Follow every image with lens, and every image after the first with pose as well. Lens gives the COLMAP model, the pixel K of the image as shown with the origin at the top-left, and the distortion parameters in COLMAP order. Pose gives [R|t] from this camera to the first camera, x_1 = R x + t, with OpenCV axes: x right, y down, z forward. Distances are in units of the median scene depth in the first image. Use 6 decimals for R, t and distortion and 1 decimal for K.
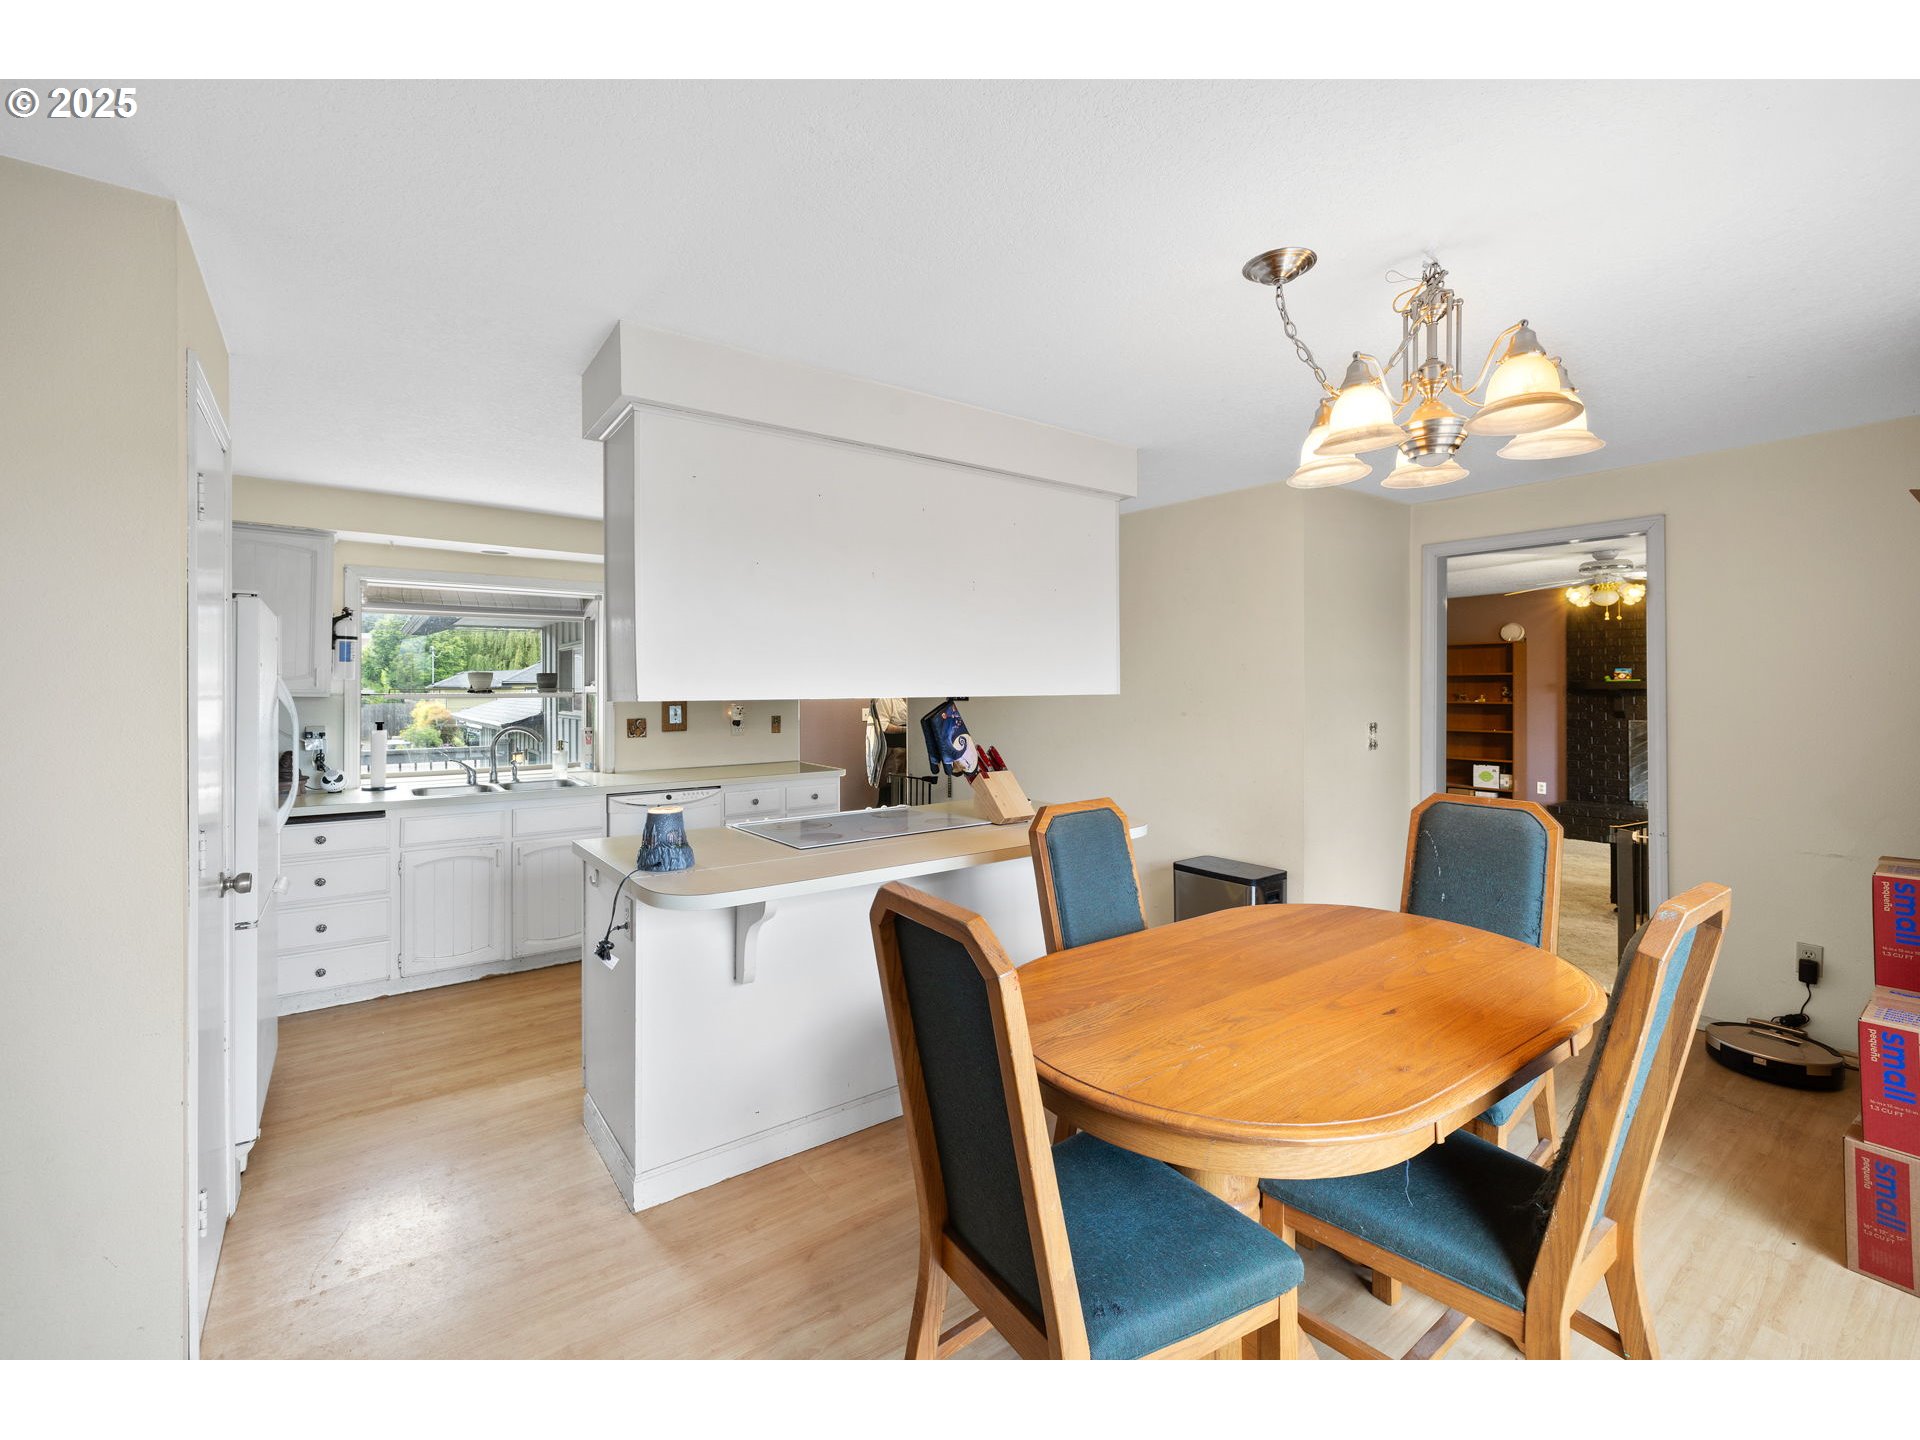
lens RADIAL K [[821.2, 0, 946.3], [0, 821.2, 705.0], [0, 0, 1]] dist [0.000889, 0.000467]
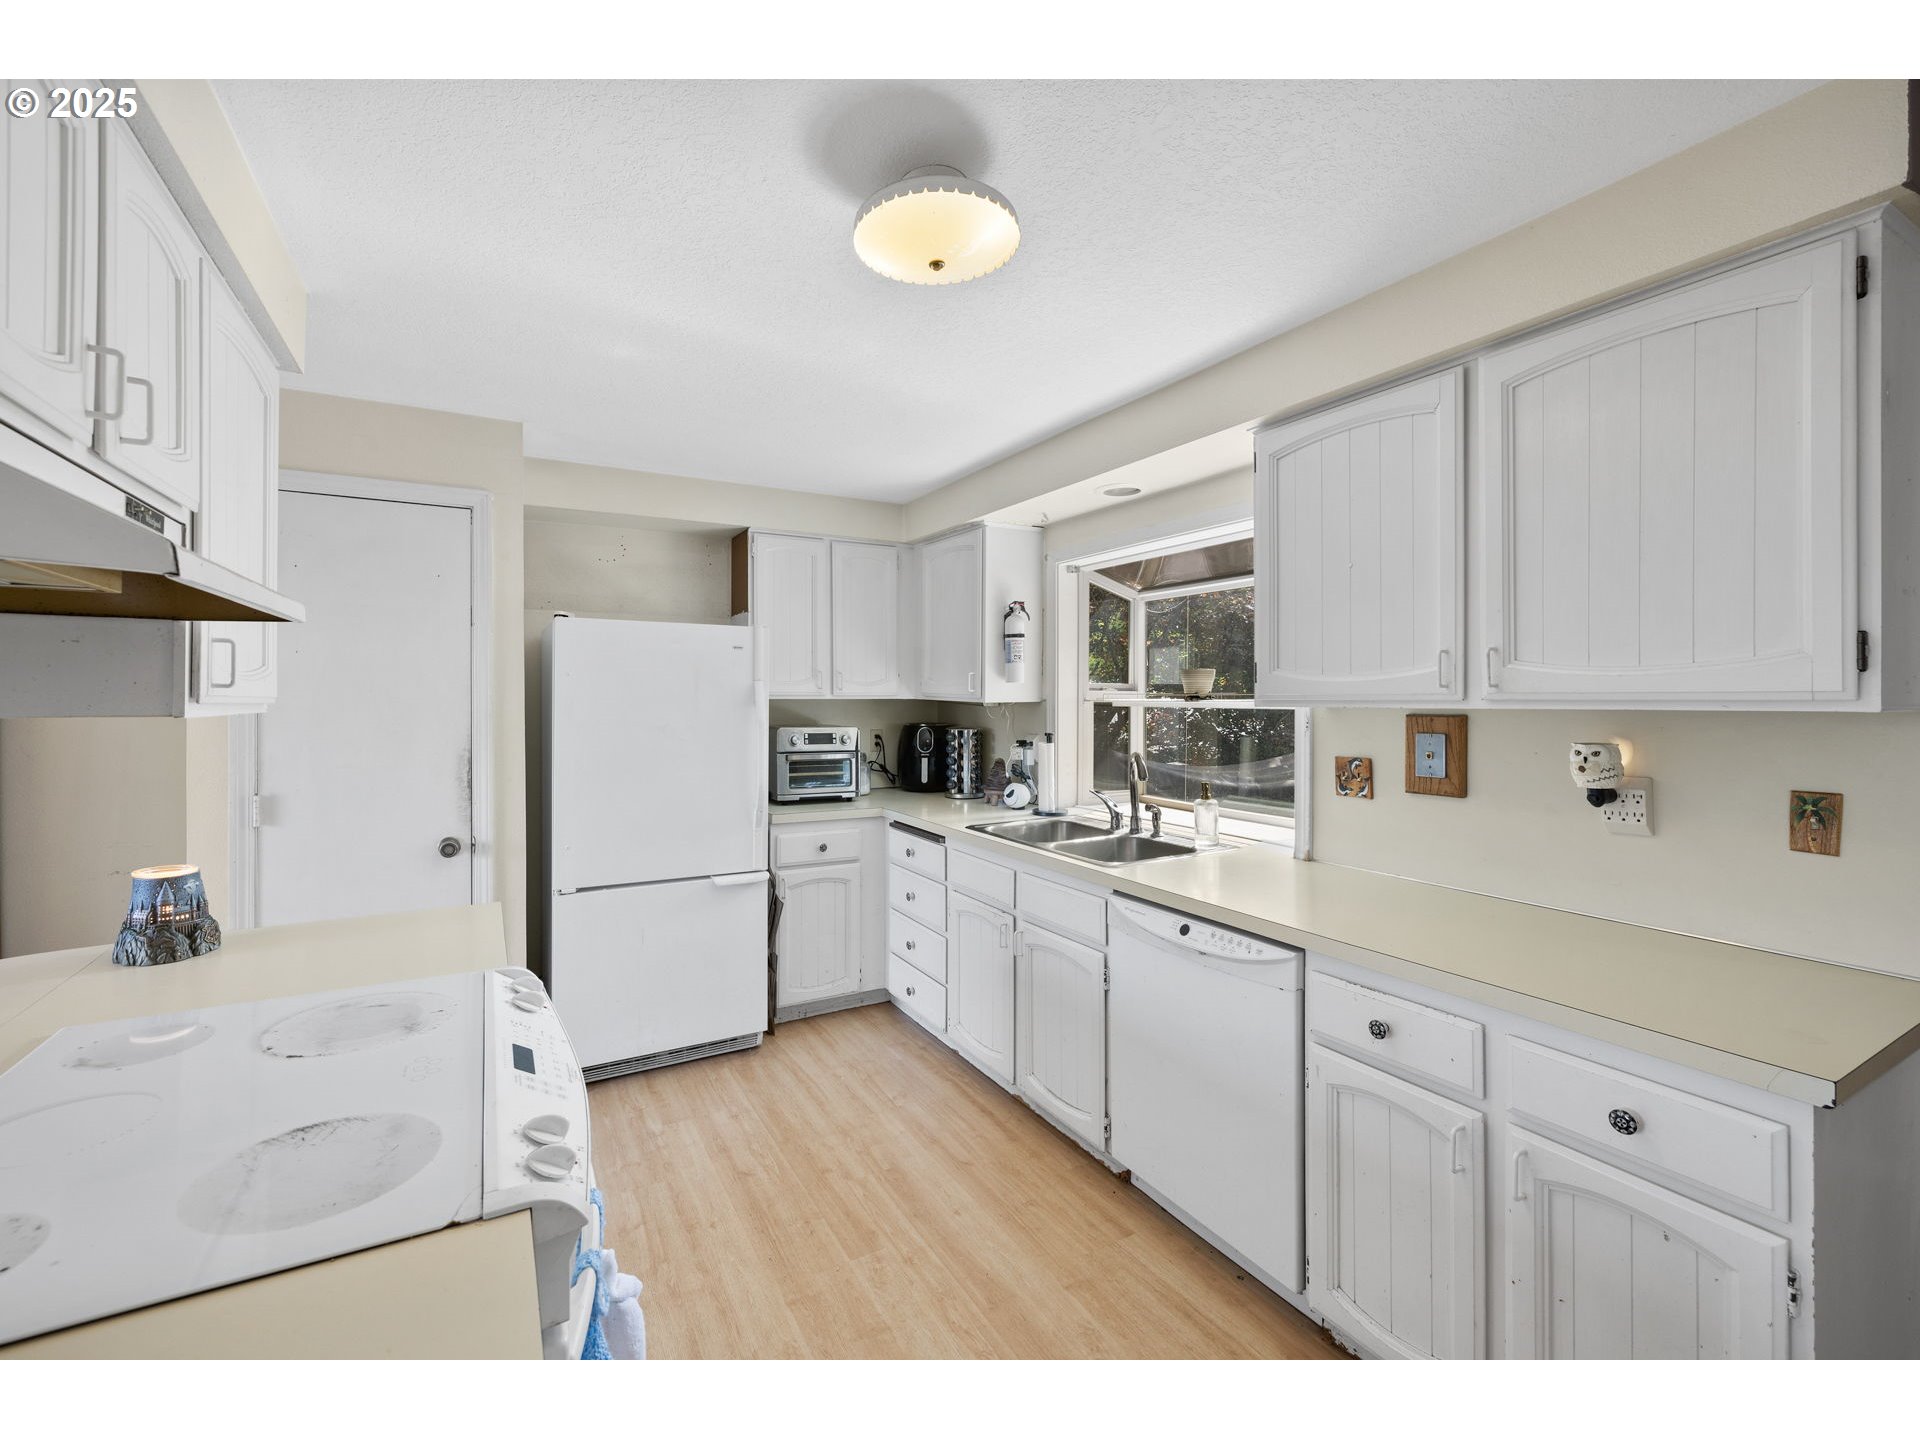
lens RADIAL K [[821.2, 0, 946.3], [0, 821.2, 705.0], [0, 0, 1]] dist [0.000889, 0.000467]
pose [[-0.138582, 0.014318, -0.990248, 0.152234], [-0.019129, 0.999670, 0.017132, -0.020955], [0.990166, 0.021317, -0.138262, 1.058995]]
